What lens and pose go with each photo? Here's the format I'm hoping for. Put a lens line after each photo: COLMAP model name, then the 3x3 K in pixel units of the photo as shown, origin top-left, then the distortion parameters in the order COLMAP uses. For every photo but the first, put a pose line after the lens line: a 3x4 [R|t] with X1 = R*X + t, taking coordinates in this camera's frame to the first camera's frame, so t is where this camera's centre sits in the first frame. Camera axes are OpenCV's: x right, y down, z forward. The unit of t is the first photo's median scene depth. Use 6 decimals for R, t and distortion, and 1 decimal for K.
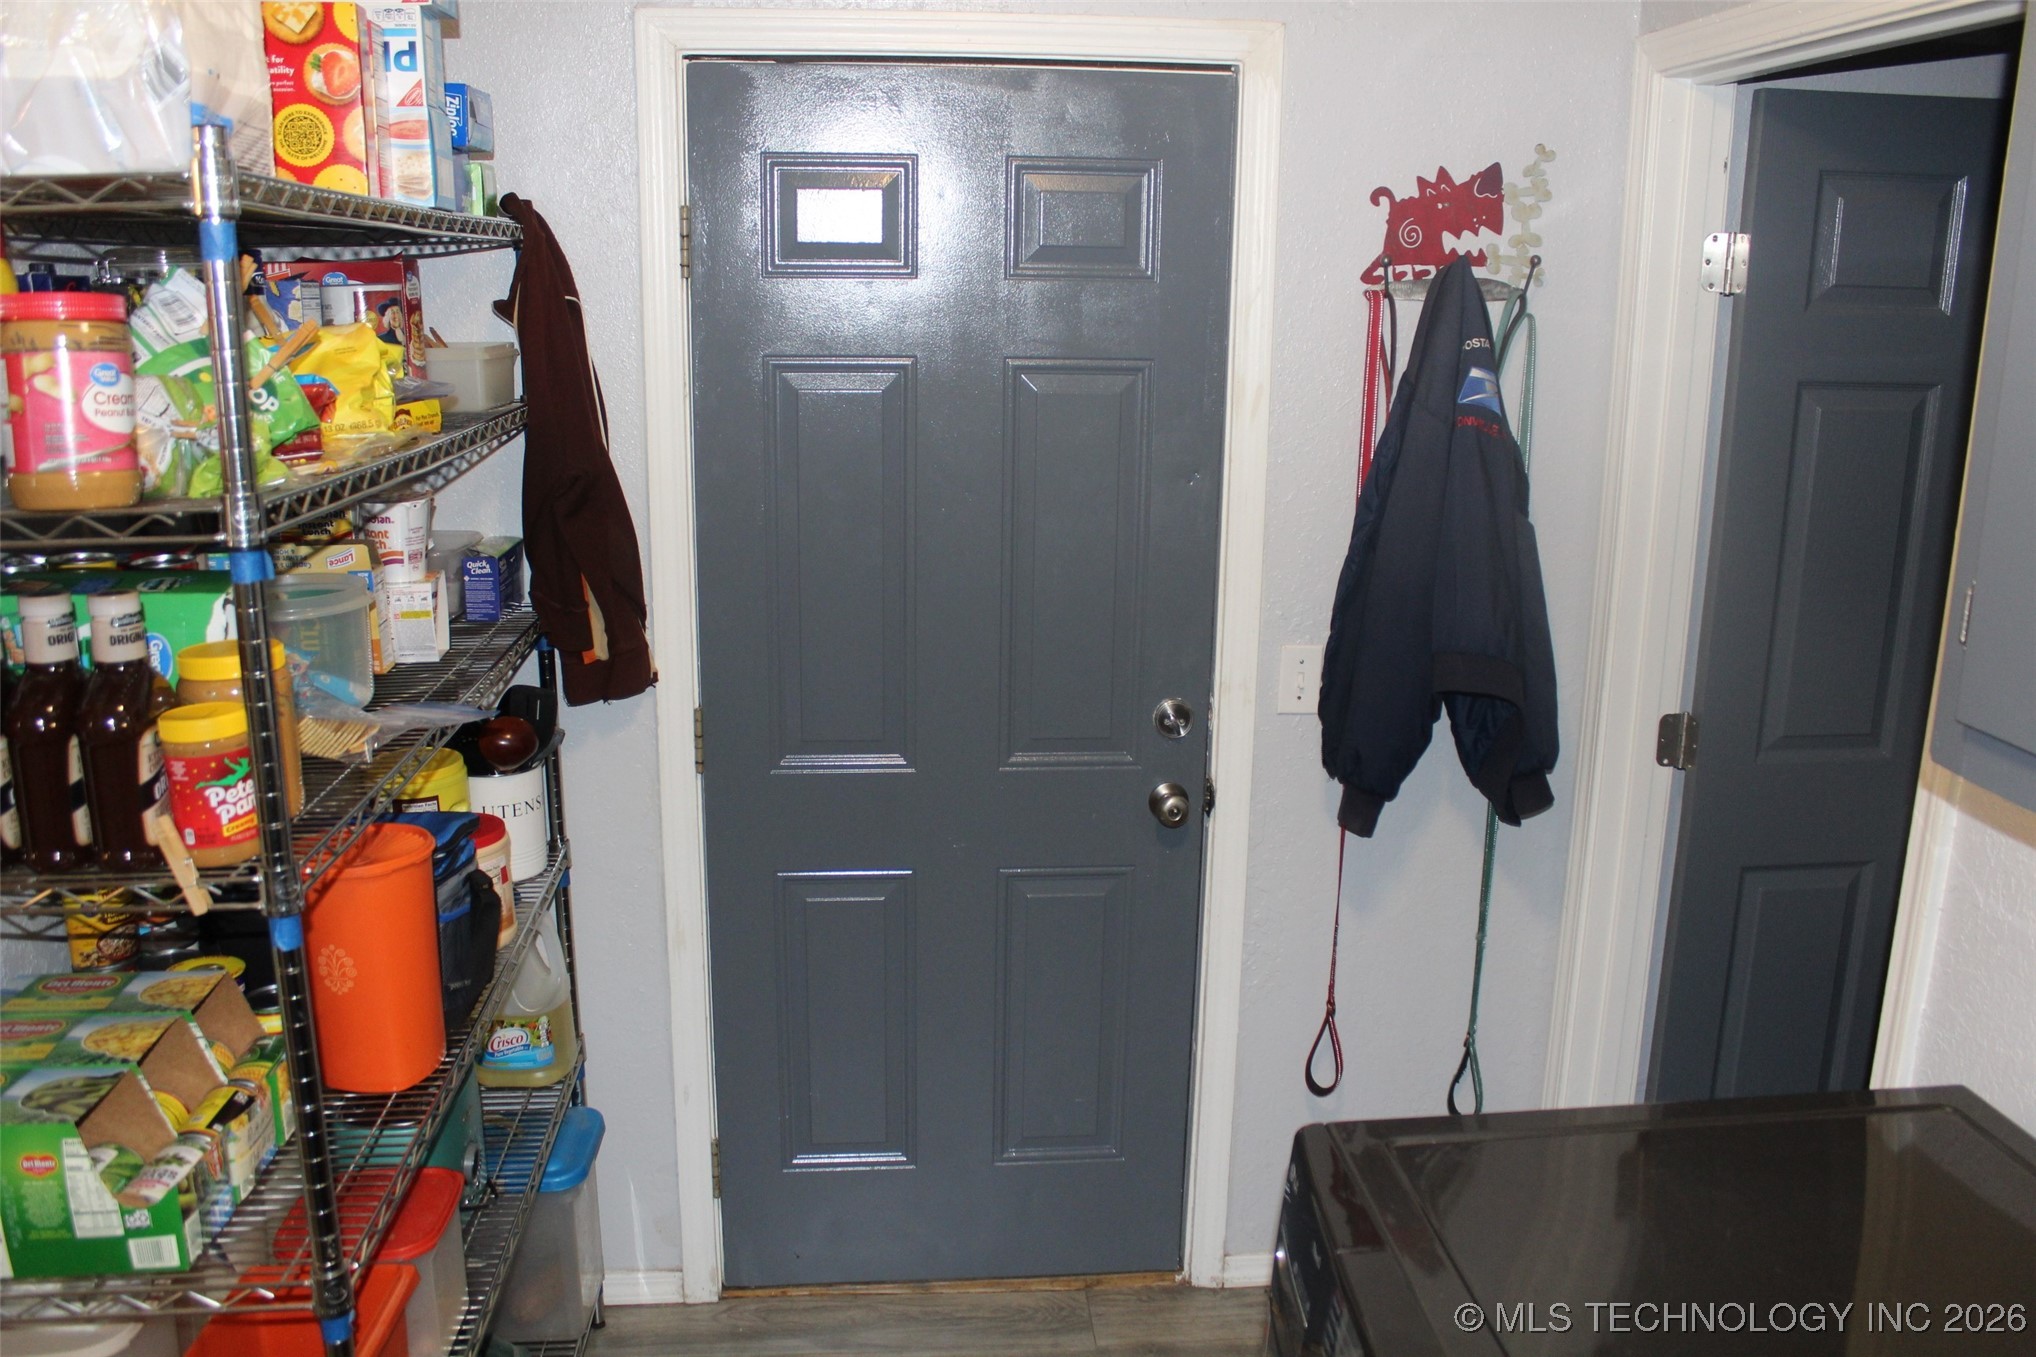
lens RADIAL K [[1685.5, 0, 1018.0], [0, 1685.5, 678.5], [0, 0, 1]] dist [-0.162449, 0.148414]
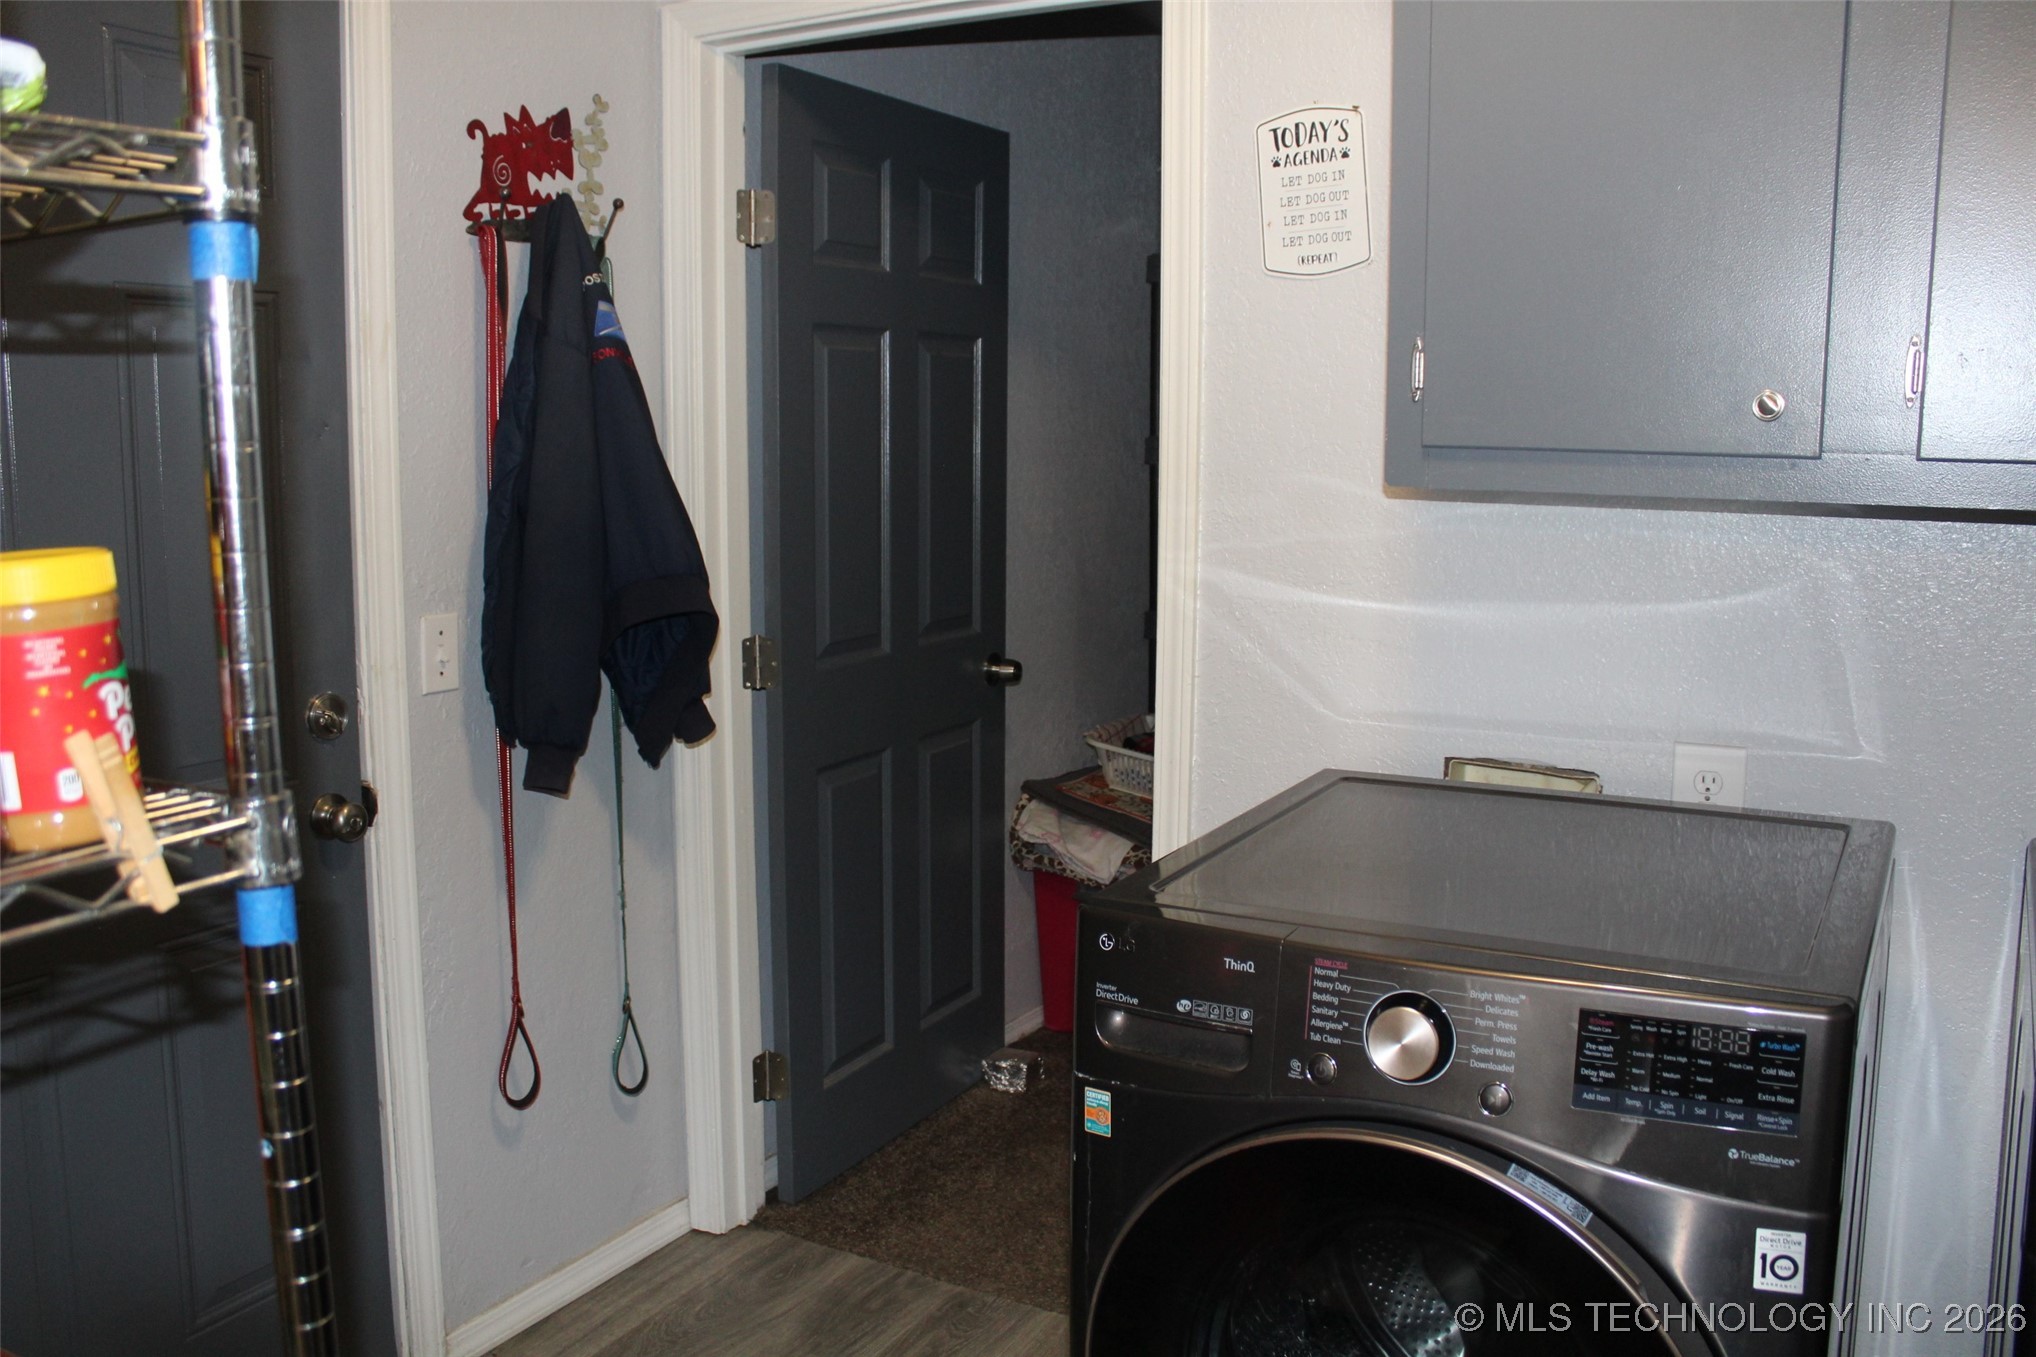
lens RADIAL K [[1685.5, 0, 1018.0], [0, 1685.5, 678.5], [0, 0, 1]] dist [-0.162449, 0.148414]
pose [[0.565130, -0.135835, 0.813743, -0.415930], [0.203991, 0.978732, 0.021708, 0.062944], [-0.799385, 0.153728, 0.580820, 0.245793]]
